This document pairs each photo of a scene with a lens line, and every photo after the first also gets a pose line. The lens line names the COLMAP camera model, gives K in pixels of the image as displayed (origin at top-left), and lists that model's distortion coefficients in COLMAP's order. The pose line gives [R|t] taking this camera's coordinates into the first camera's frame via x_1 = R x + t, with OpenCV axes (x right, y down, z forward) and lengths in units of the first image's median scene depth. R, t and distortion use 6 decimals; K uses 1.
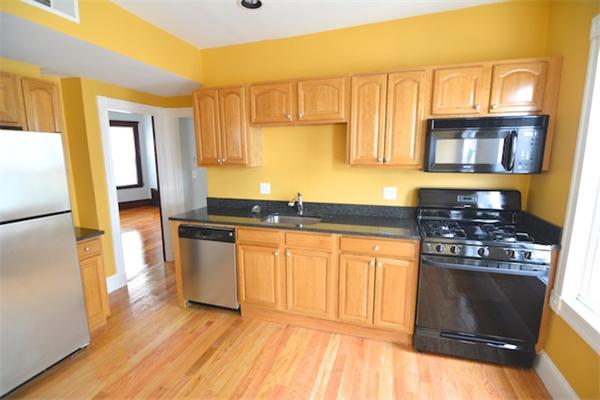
lens RADIAL K [[294.5, 0, 297.5], [0, 294.5, 205.7], [0, 0, 1]] dist [-0.007201, -0.008704]
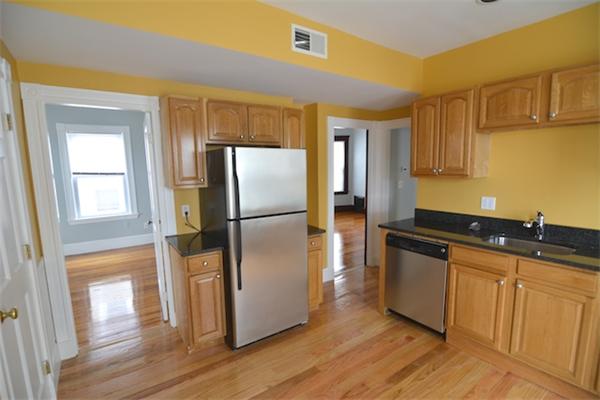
lens RADIAL K [[294.5, 0, 292.5], [0, 294.5, 205.0], [0, 0, 1]] dist [-0.007201, -0.008704]
pose [[0.793813, 0.071098, -0.603992, -0.055732], [-0.091771, 0.995774, -0.003396, 0.001857], [0.601198, 0.058125, 0.796983, -0.027959]]
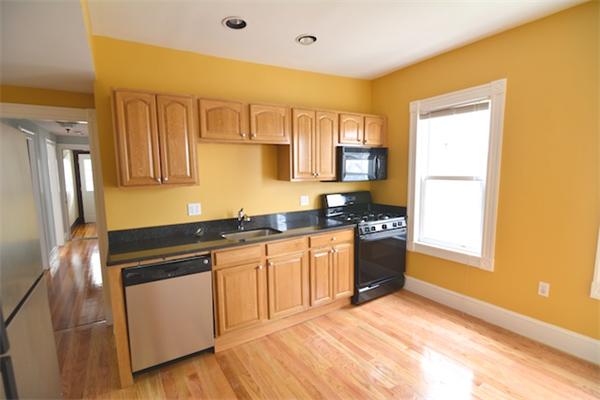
lens RADIAL K [[294.5, 0, 291.9], [0, 294.5, 204.5], [0, 0, 1]] dist [-0.007201, -0.008704]
pose [[0.636117, -0.094792, 0.765748, -0.731172], [0.149903, 0.988698, -0.002135, -0.031609], [-0.756891, 0.116146, 0.643137, 0.224157]]
